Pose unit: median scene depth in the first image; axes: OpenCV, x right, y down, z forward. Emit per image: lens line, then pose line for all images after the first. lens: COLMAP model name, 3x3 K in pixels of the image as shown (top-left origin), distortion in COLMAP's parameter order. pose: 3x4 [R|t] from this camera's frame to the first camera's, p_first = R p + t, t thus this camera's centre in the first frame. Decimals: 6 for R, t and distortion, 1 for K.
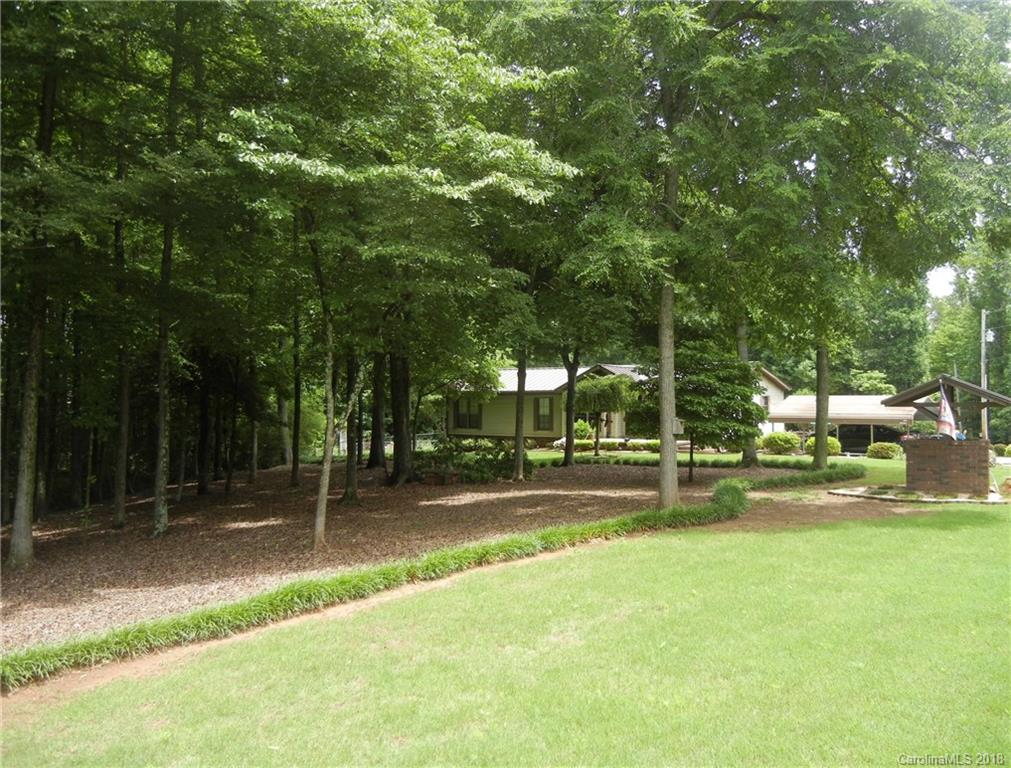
lens RADIAL K [[879.6, 0, 504.5], [0, 879.6, 392.1], [0, 0, 1]] dist [-0.005114, -0.008427]
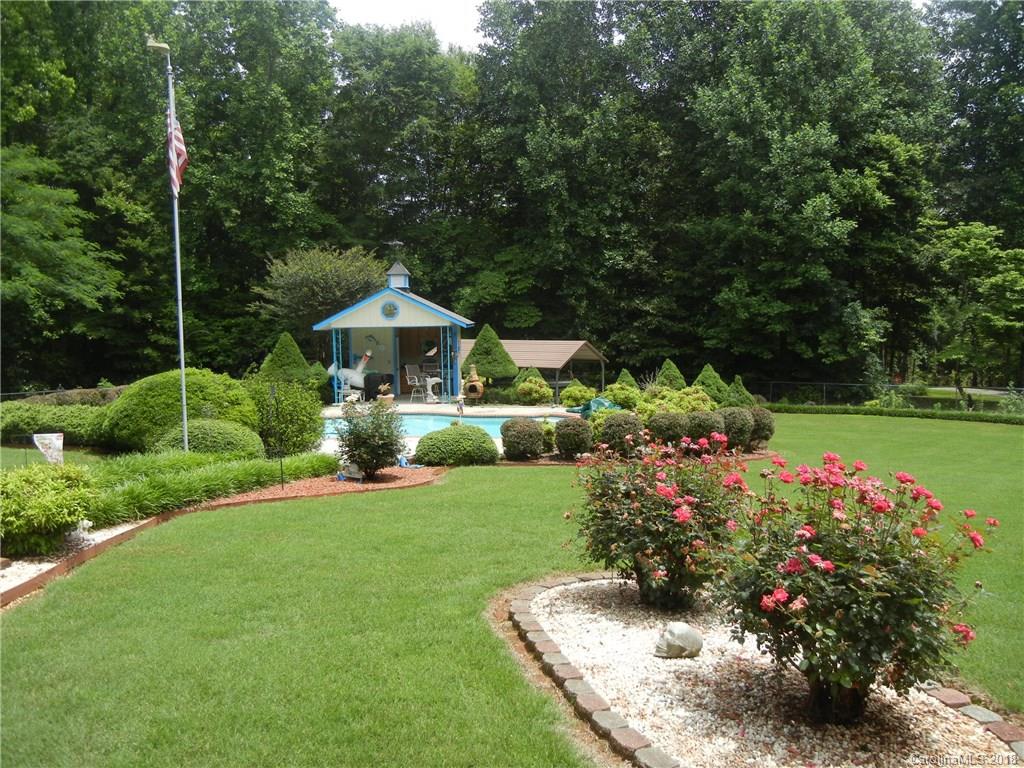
lens RADIAL K [[871.4, 0, 514.2], [0, 871.4, 380.8], [0, 0, 1]] dist [-0.011630, 0.014702]
pose [[0.999257, -0.013974, 0.035919, 0.710202], [0.011239, 0.997103, 0.075232, 0.077757], [-0.036866, -0.074773, 0.996519, 2.293970]]
